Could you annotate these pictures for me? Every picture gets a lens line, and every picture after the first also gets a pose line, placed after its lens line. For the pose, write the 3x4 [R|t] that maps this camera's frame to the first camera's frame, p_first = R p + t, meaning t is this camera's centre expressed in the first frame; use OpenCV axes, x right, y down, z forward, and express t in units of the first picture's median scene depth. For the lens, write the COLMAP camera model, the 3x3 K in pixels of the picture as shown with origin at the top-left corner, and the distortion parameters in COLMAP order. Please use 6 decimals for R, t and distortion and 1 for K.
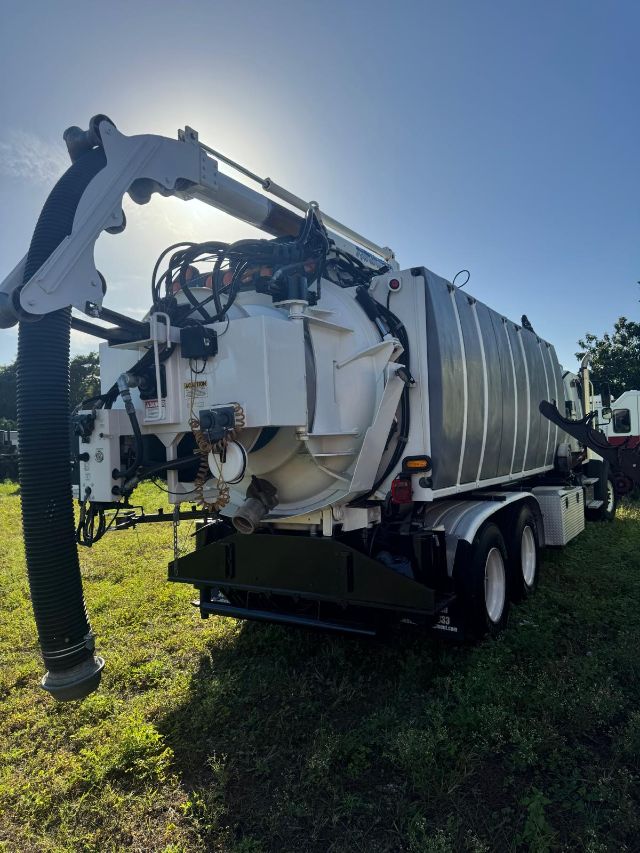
lens RADIAL K [[600.1, 0, 320.0], [0, 600.1, 426.5], [0, 0, 1]] dist [0.031386, -0.045008]
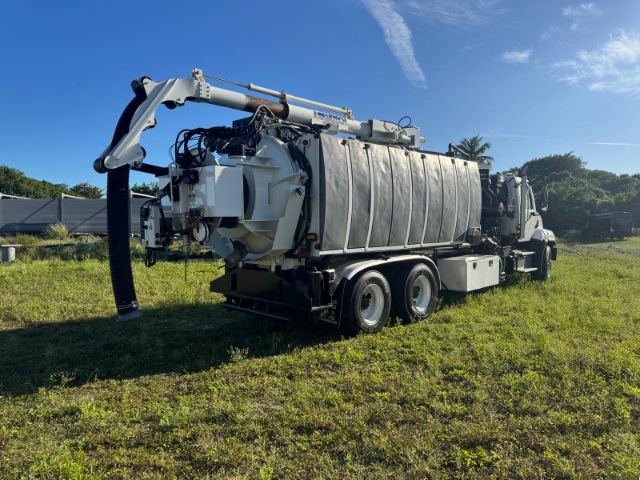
lens RADIAL K [[450.2, 0, 320.0], [0, 450.2, 240.0], [0, 0, 1]] dist [0.031386, -0.045008]
pose [[0.975911, 0.047846, -0.212860, 0.566915], [-0.029690, 0.995705, 0.087691, -0.063836], [0.216142, -0.079259, 0.973140, -0.465372]]
